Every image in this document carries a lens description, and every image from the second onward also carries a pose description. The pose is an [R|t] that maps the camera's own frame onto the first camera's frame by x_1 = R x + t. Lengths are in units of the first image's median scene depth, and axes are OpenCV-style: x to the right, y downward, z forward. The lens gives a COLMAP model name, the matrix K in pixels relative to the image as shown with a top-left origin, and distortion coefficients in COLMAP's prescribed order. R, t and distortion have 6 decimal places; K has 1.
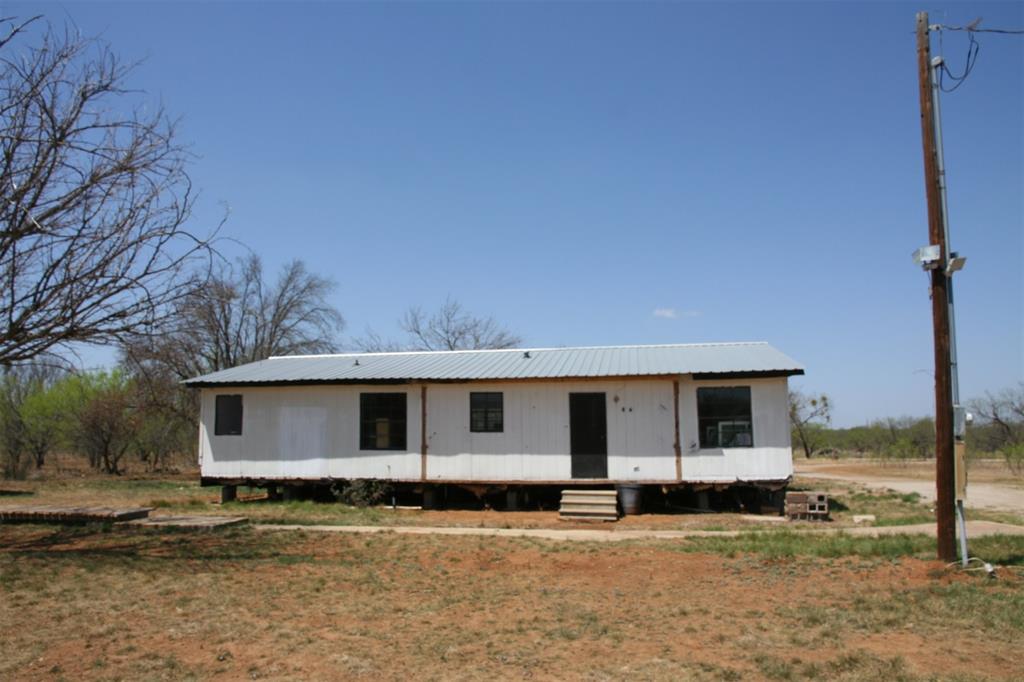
lens RADIAL K [[738.7, 0, 512.2], [0, 738.7, 340.4], [0, 0, 1]] dist [-0.063810, -0.002733]
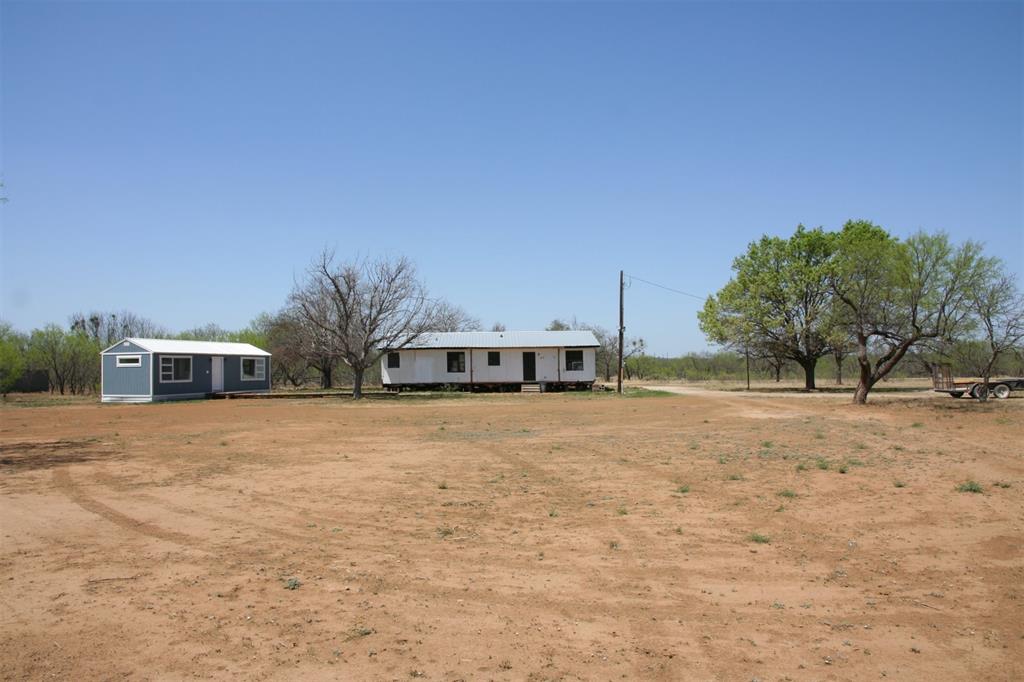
lens RADIAL K [[719.3, 0, 511.8], [0, 719.3, 343.3], [0, 0, 1]] dist [0.000150, -0.000028]
pose [[0.981069, -0.000211, 0.193656, -0.499551], [-0.018525, 0.995312, 0.094930, -0.224890], [-0.192768, -0.096721, 0.976466, -1.711255]]
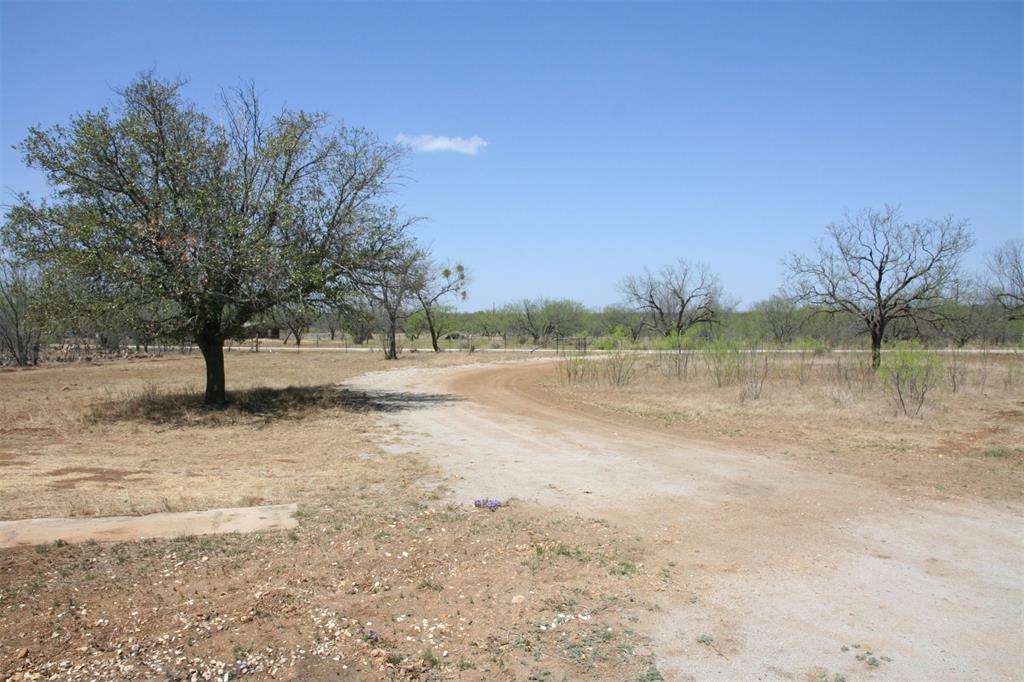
lens RADIAL K [[719.3, 0, 511.9], [0, 719.3, 340.9], [0, 0, 1]] dist [0.000150, -0.000028]
pose [[0.882557, -0.012562, 0.470037, 0.675336], [-0.062279, 0.987713, 0.143335, 0.228852], [-0.466062, -0.155775, 0.870931, 1.703780]]
